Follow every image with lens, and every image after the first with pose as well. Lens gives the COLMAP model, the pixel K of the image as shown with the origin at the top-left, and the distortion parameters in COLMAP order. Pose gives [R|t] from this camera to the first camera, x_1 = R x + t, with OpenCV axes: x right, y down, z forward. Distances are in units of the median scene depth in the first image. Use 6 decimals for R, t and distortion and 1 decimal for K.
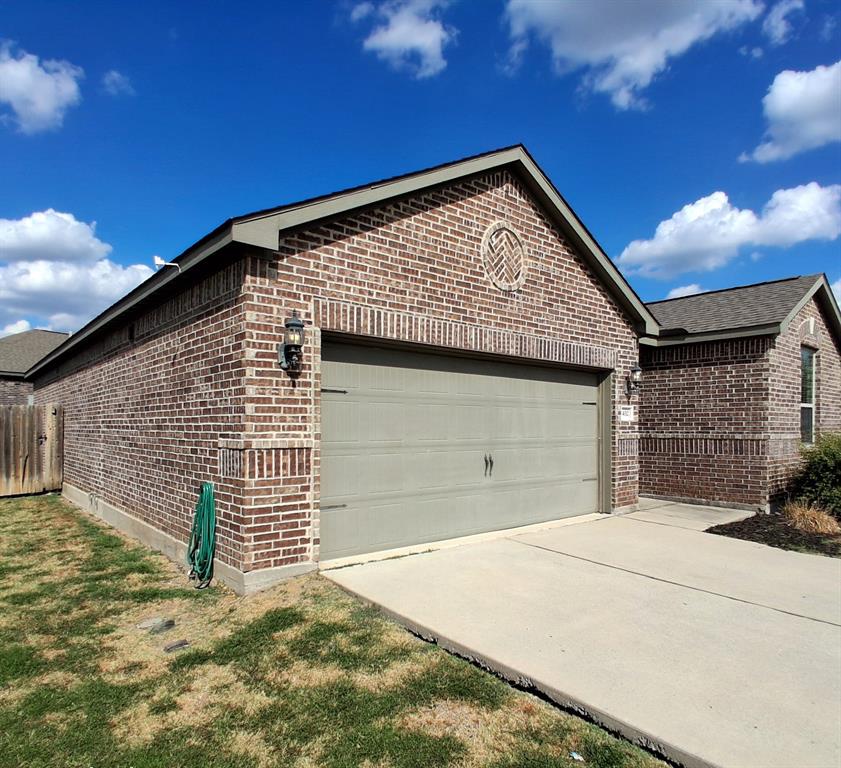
lens RADIAL K [[556.1, 0, 421.4], [0, 556.1, 424.9], [0, 0, 1]] dist [-0.004513, -0.003500]
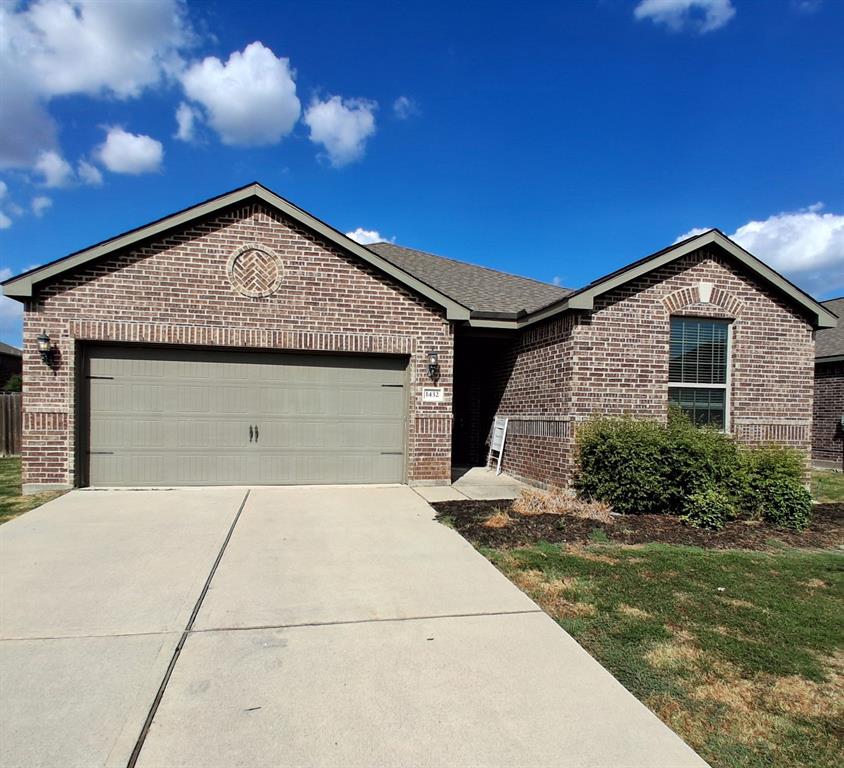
lens RADIAL K [[560.4, 0, 421.6], [0, 560.4, 420.1], [0, 0, 1]] dist [0.028596, -0.076849]
pose [[0.883186, 0.015820, -0.468757, 1.198237], [-0.013057, 0.999873, 0.009144, 0.027135], [0.468842, -0.001955, 0.883280, 0.036518]]
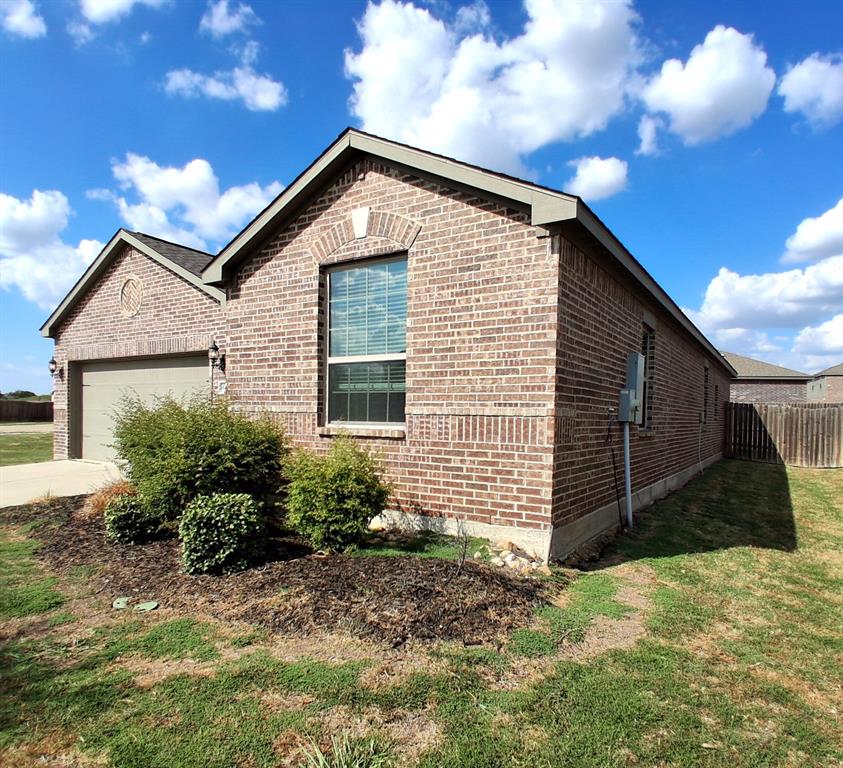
lens RADIAL K [[548.8, 0, 422.8], [0, 548.8, 422.5], [0, 0, 1]] dist [0.001682, -0.026851]
pose [[0.292836, 0.015358, -0.956039, 2.119786], [-0.011488, 0.999855, 0.012544, 0.042385], [0.956094, 0.007310, 0.292970, 1.468788]]
